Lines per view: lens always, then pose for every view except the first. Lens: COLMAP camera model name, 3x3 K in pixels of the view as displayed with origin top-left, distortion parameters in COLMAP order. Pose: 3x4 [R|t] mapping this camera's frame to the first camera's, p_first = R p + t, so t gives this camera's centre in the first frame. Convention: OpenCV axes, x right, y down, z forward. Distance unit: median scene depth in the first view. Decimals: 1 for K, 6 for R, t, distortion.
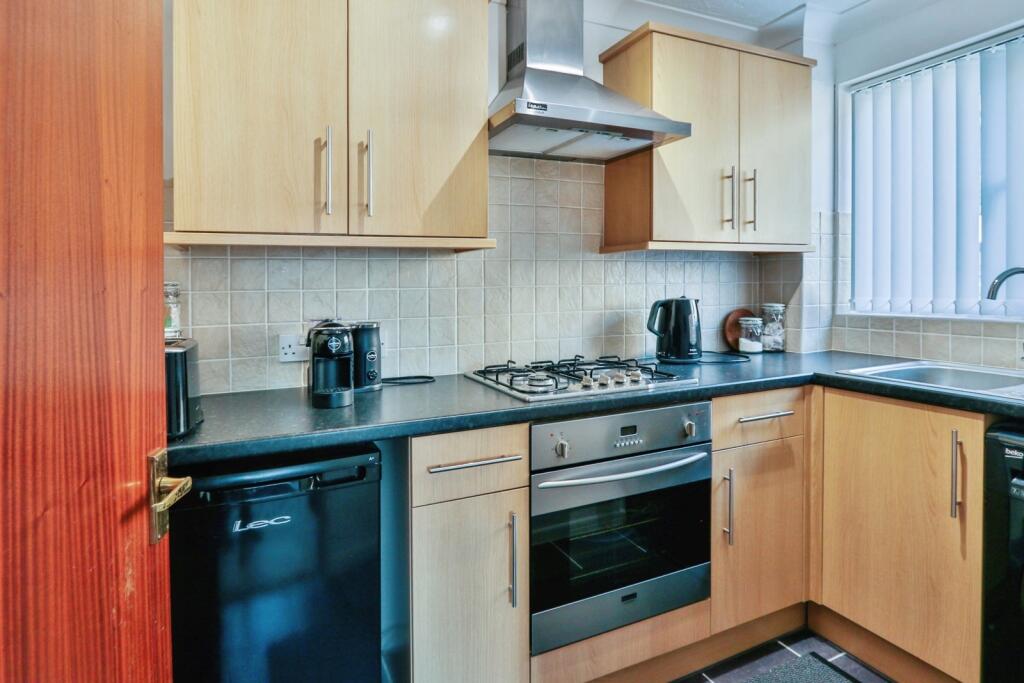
lens RADIAL K [[555.1, 0, 517.5], [0, 555.1, 302.7], [0, 0, 1]] dist [-0.016209, 0.000419]
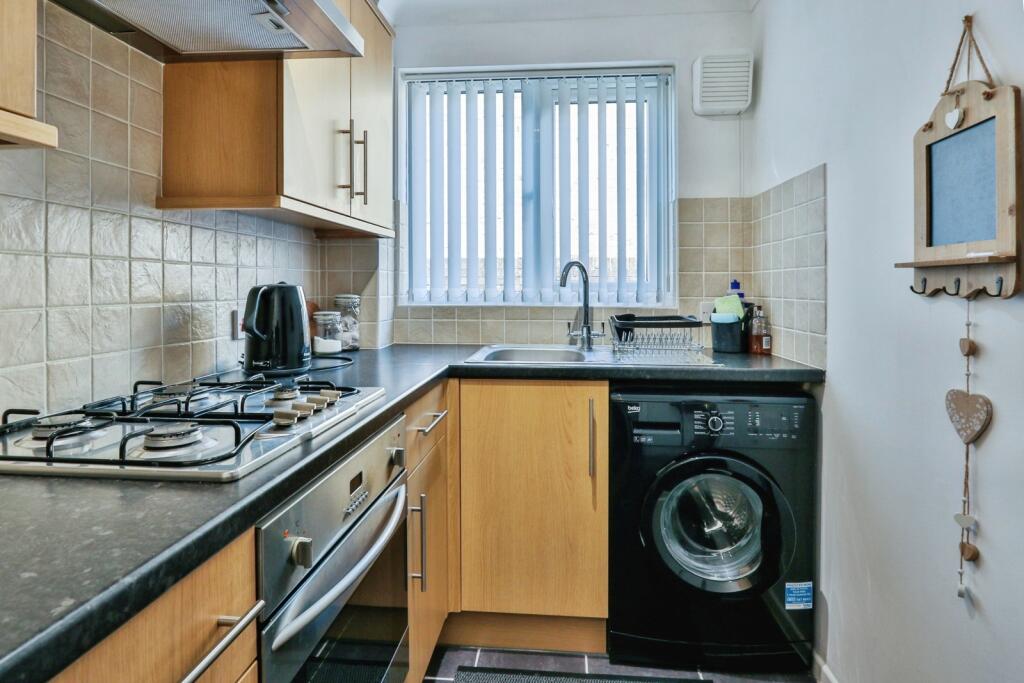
lens RADIAL K [[555.1, 0, 517.5], [0, 555.1, 302.7], [0, 0, 1]] dist [-0.016209, 0.000419]
pose [[0.495993, -0.009017, 0.868280, -0.185226], [0.018176, 0.999835, 0.000000, 0.021931], [-0.868136, 0.015782, 0.496075, 0.387109]]
